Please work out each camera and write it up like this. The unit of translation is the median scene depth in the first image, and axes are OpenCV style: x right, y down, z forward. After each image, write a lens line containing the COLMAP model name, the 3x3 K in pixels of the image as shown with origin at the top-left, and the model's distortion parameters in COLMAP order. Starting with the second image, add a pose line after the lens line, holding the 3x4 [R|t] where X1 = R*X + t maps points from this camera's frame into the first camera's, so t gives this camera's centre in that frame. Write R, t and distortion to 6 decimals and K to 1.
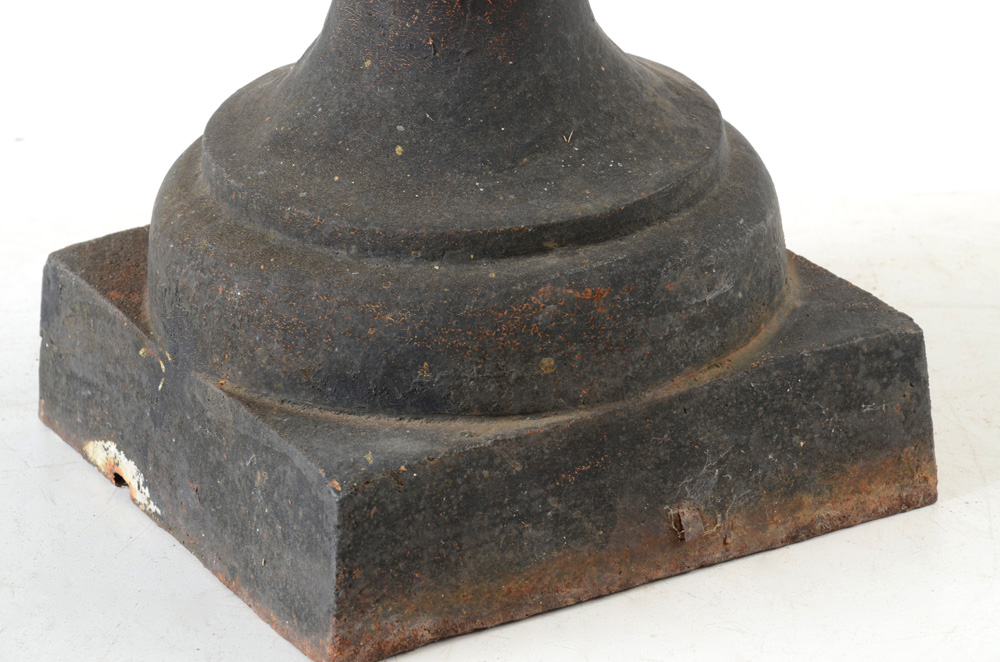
lens RADIAL K [[4135.4, 0, 500.0], [0, 4135.4, 331.0], [0, 0, 1]] dist [1.195587, 2.070591]
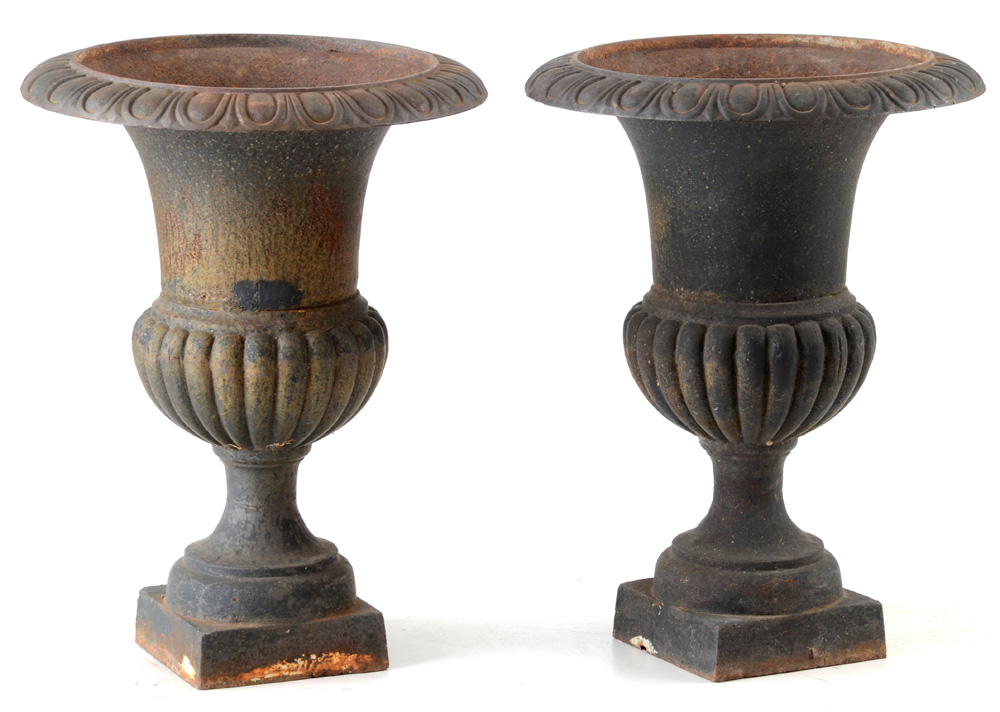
lens RADIAL K [[4441.7, 0, 531.4], [0, 4441.7, 365.2], [0, 0, 1]] dist [1.216189, 0.578528]
pose [[0.999630, 0.026697, 0.005293, -0.218237], [-0.024919, 0.975974, -0.216457, 0.631481], [-0.010944, 0.216245, 0.976278, -2.719049]]
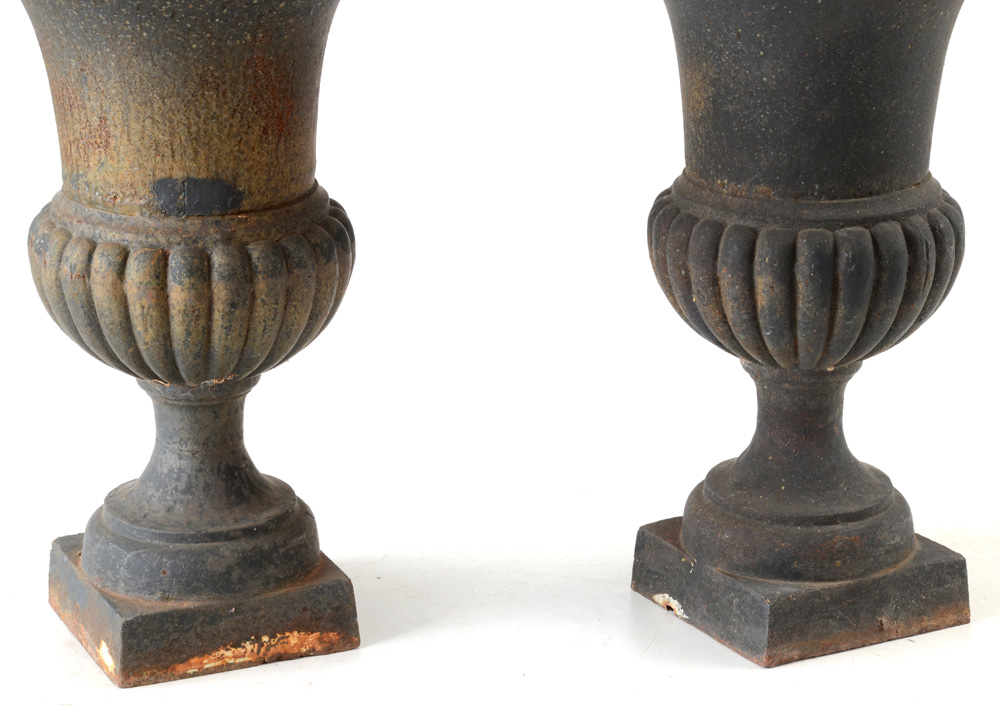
lens RADIAL K [[3094.1, 0, 531.6], [0, 3094.1, 356.3], [0, 0, 1]] dist [0.736747, 1.406424]
pose [[0.999487, 0.020010, 0.025024, -0.251558], [-0.016942, 0.992951, -0.117305, 0.120501], [-0.027195, 0.116821, 0.992781, -1.130263]]
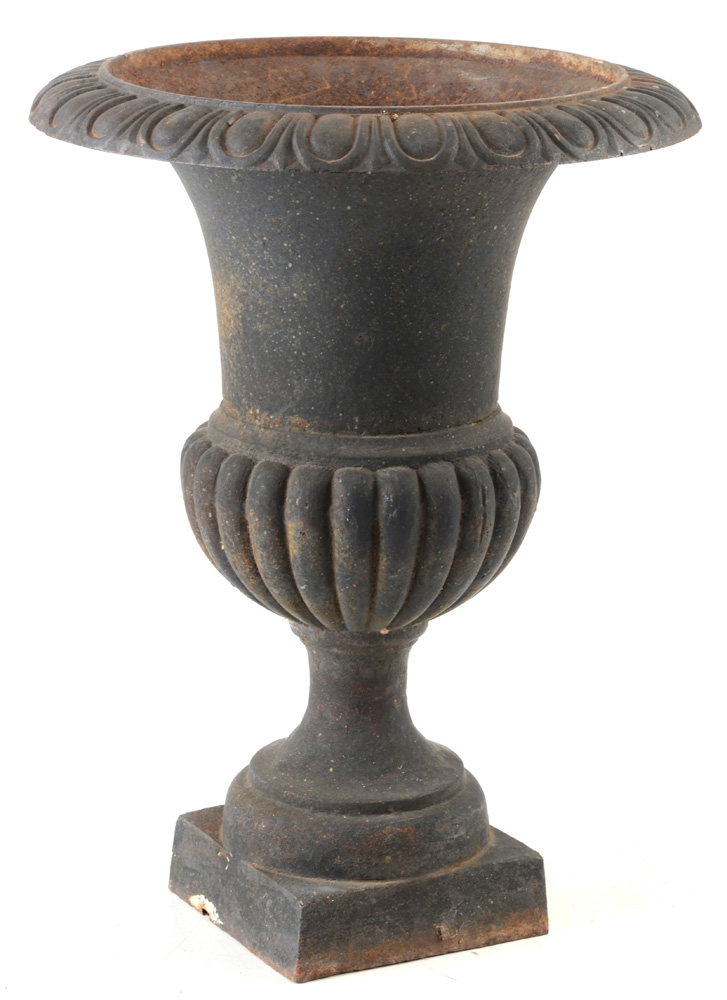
lens RADIAL K [[3541.4, 0, 363.1], [0, 3541.4, 480.0], [0, 0, 1]] dist [0.821528, 2.517393]
pose [[0.999095, 0.042524, -0.000443, -0.011778], [-0.042002, 0.985102, -0.166762, 0.137862], [-0.006655, 0.166630, 0.985997, -1.105482]]
